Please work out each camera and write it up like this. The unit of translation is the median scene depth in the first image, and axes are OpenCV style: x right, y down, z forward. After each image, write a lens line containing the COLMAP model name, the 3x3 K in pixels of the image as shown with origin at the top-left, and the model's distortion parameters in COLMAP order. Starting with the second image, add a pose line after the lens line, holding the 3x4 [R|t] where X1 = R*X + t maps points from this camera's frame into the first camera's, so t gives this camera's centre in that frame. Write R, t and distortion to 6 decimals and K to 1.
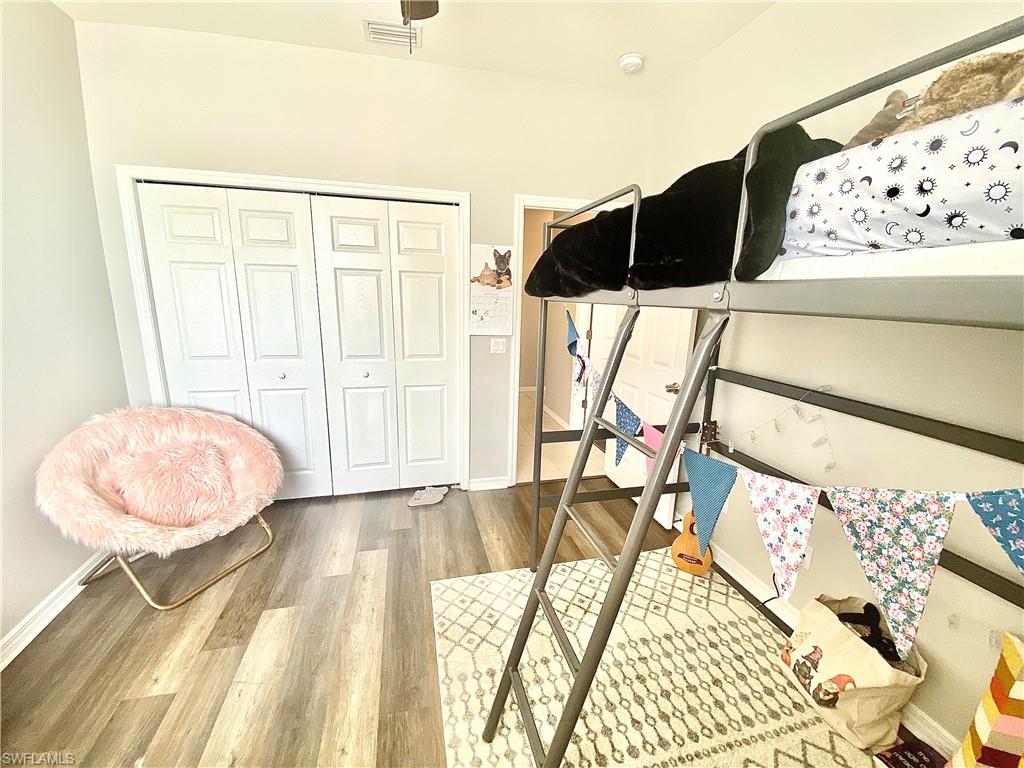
lens RADIAL K [[412.4, 0, 511.4], [0, 412.4, 388.0], [0, 0, 1]] dist [0.014073, -0.017897]
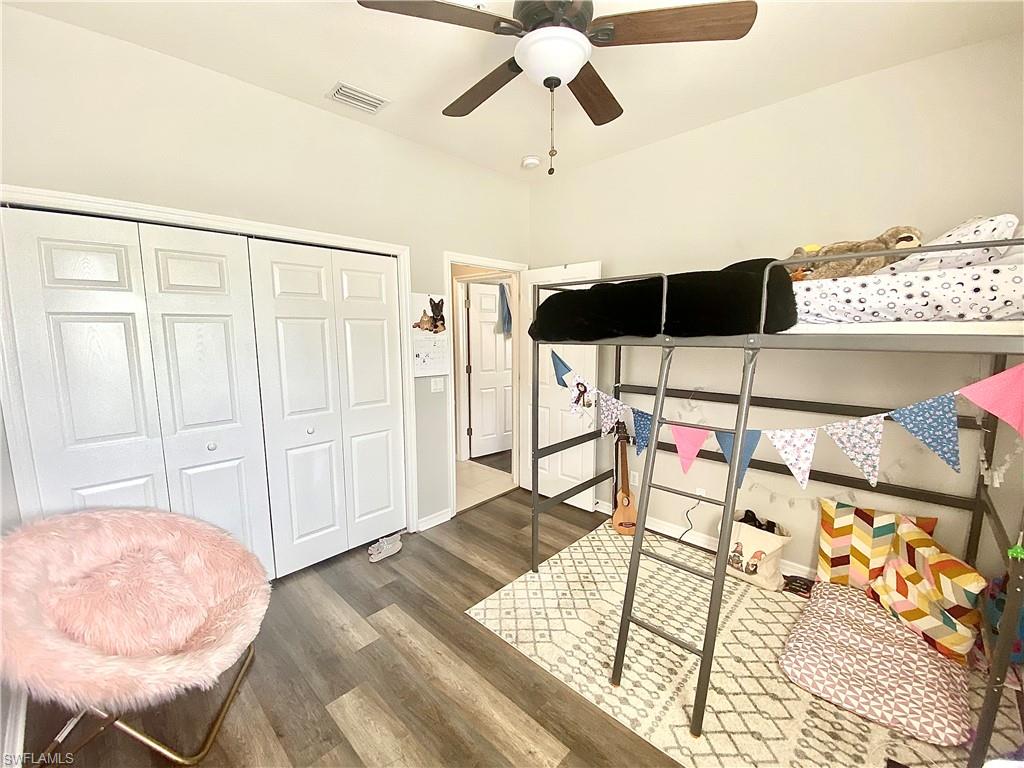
lens RADIAL K [[412.4, 0, 511.4], [0, 412.4, 388.0], [0, 0, 1]] dist [0.014073, -0.017897]
pose [[0.849559, -0.100920, 0.517750, -0.556356], [0.141402, 0.989175, -0.039212, -0.034146], [-0.508188, 0.106524, 0.854633, -0.018417]]
